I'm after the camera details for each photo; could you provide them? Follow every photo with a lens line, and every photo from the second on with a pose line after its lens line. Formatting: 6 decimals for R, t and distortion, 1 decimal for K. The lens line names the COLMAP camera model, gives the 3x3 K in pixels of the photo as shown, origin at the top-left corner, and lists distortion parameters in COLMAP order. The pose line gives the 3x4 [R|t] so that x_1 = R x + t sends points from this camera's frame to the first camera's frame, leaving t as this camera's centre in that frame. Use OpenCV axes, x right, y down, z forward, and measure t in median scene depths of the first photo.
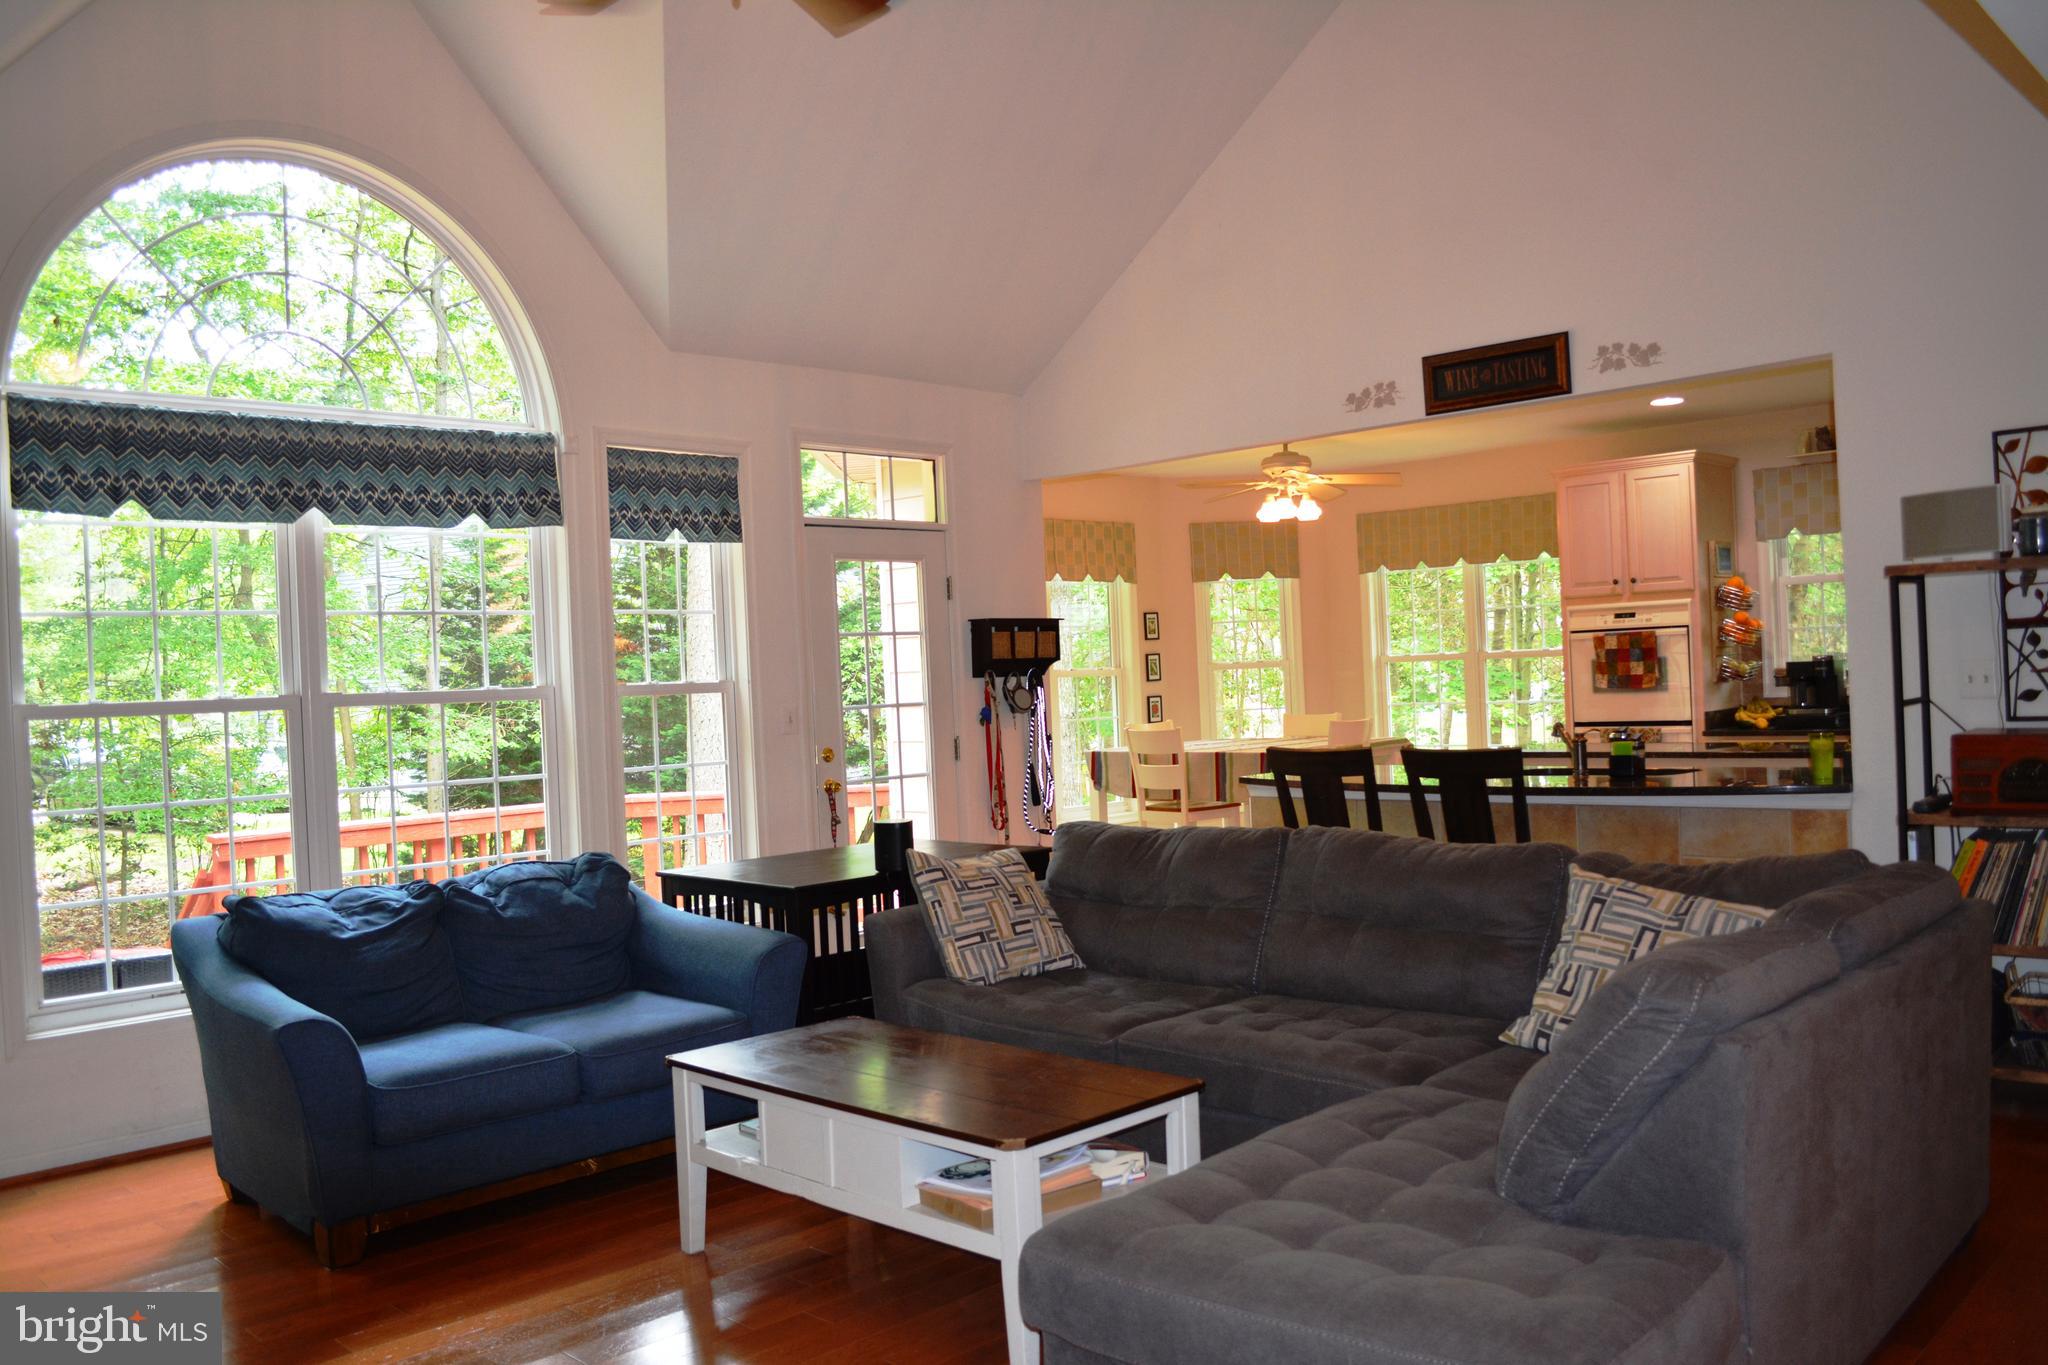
lens RADIAL K [[1623.4, 0, 1023.9], [0, 1623.4, 679.9], [0, 0, 1]] dist [-0.083658, 0.015206]
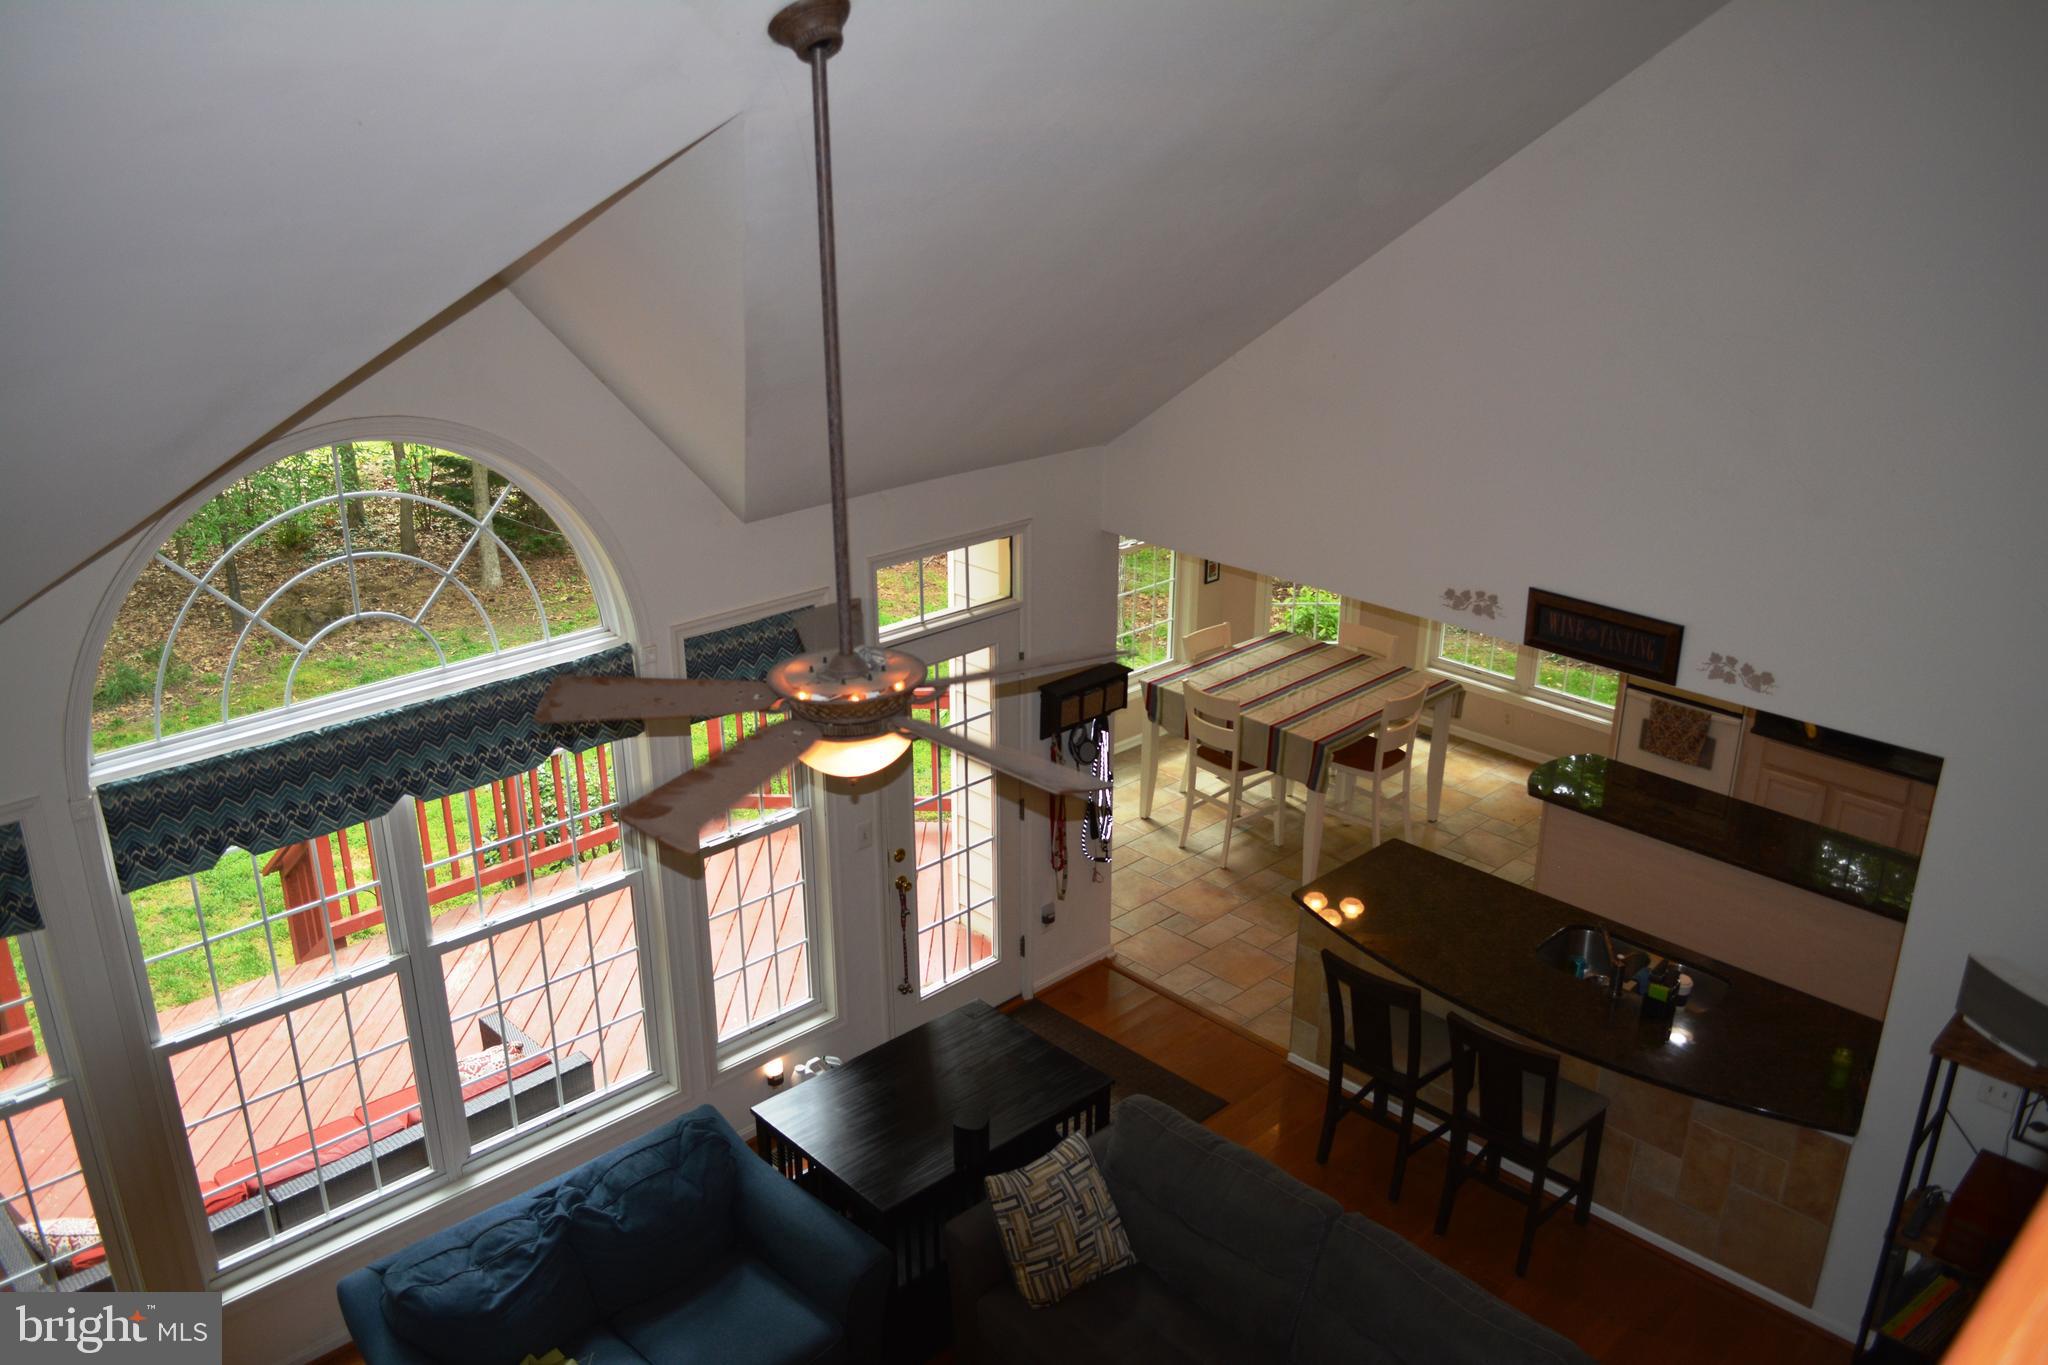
lens RADIAL K [[1623.4, 0, 1023.6], [0, 1623.4, 679.0], [0, 0, 1]] dist [-0.083658, 0.015206]
pose [[0.998658, 0.051402, -0.006296, -0.046302], [-0.045812, 0.933580, 0.355430, -0.492979], [0.024148, -0.354664, 0.934682, 0.079956]]
